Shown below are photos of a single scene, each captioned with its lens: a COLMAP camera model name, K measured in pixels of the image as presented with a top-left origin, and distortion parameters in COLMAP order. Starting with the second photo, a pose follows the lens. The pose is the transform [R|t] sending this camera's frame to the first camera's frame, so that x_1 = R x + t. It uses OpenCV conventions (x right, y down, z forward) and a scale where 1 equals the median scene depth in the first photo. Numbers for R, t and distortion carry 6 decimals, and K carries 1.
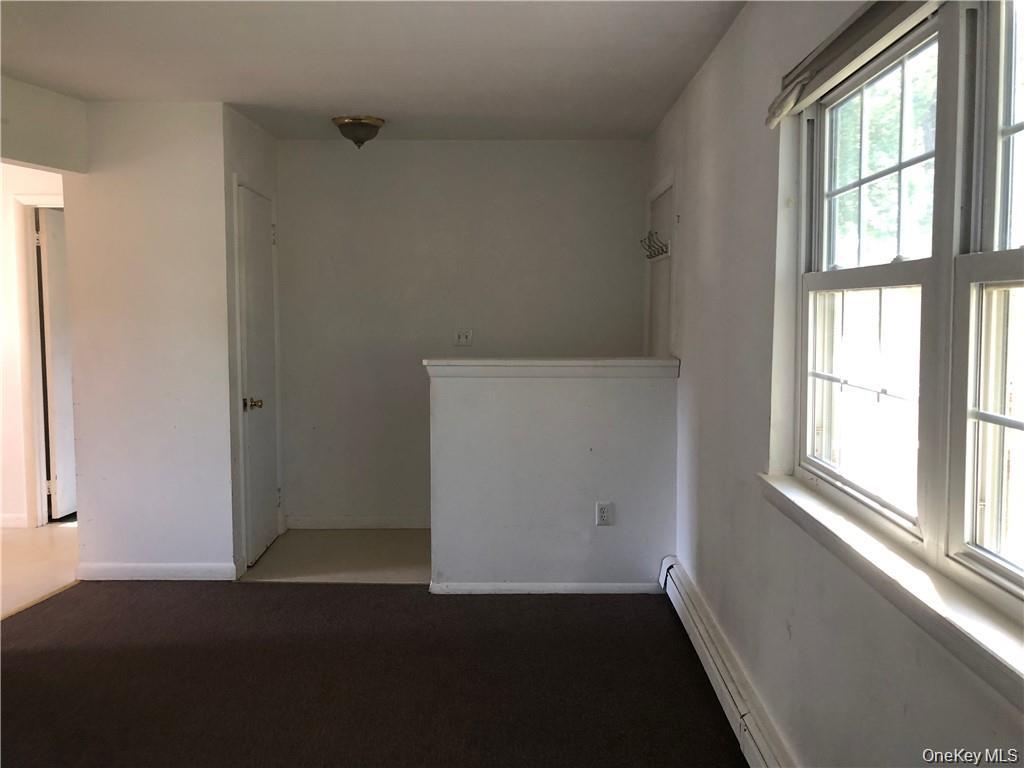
lens RADIAL K [[855.8, 0, 512.0], [0, 855.8, 384.0], [0, 0, 1]] dist [0.051365, -0.038327]
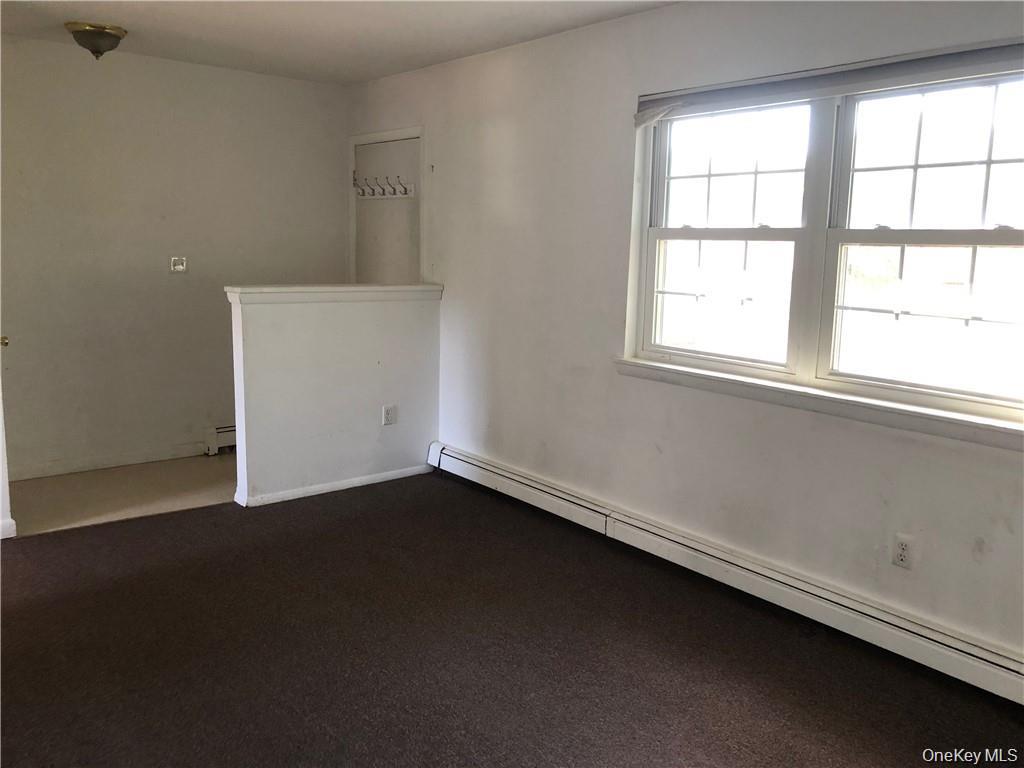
lens RADIAL K [[853.3, 0, 511.6], [0, 853.3, 424.1], [0, 0, 1]] dist [0.061621, -0.200883]
pose [[0.729918, -0.115196, 0.673758, -0.578619], [0.028784, 0.990002, 0.138082, 0.002605], [-0.682928, -0.081395, 0.725936, 0.005725]]
